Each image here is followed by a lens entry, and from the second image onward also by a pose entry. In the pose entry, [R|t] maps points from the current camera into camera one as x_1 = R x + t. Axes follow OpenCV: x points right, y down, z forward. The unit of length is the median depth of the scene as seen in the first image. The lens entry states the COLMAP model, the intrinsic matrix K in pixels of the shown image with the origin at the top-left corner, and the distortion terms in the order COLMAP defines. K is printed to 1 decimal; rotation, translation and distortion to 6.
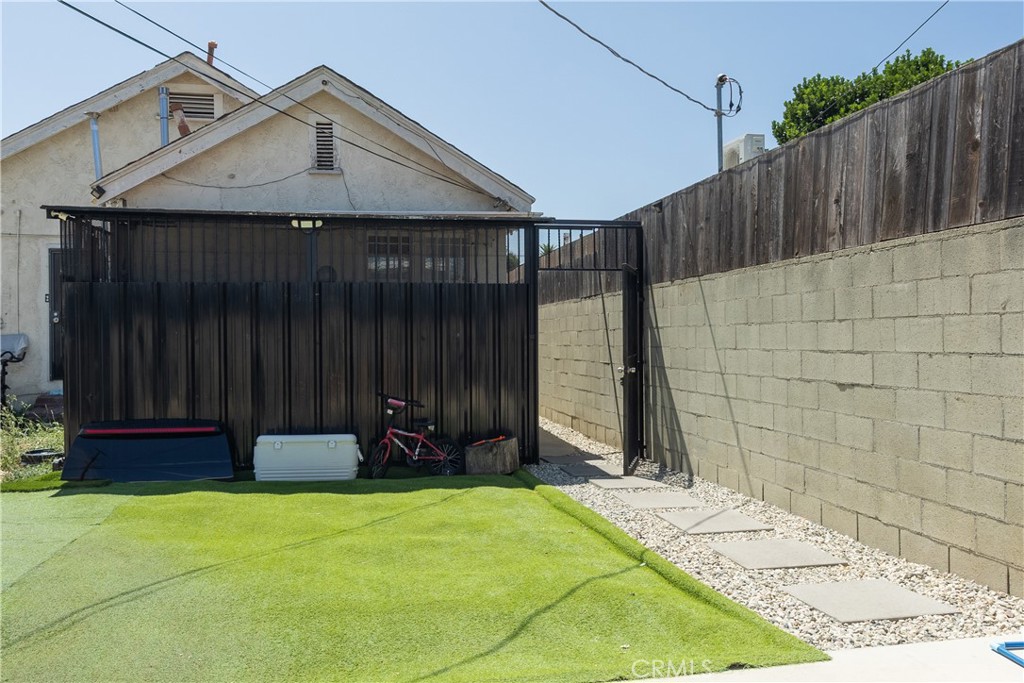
lens RADIAL K [[823.9, 0, 512.0], [0, 823.9, 341.5], [0, 0, 1]] dist [0.005805, -0.002843]
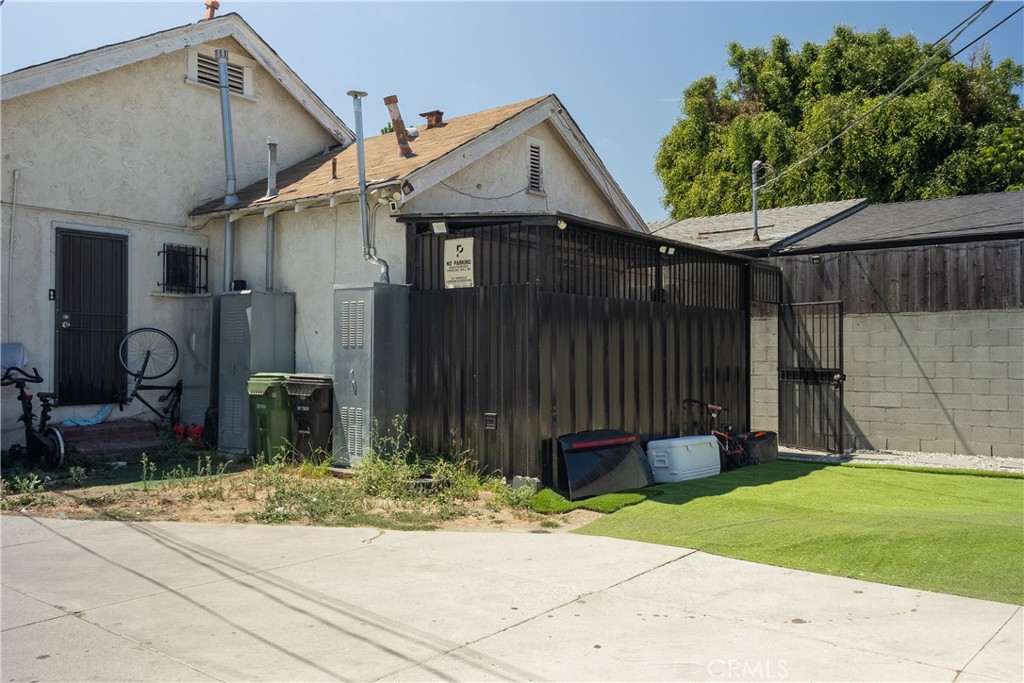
lens RADIAL K [[823.9, 0, 512.0], [0, 823.9, 341.5], [0, 0, 1]] dist [0.005805, -0.002843]
pose [[0.768850, 0.018030, 0.639175, -0.915279], [-0.002719, 0.999686, -0.024930, 0.007958], [-0.639424, 0.017430, 0.768657, 0.223421]]
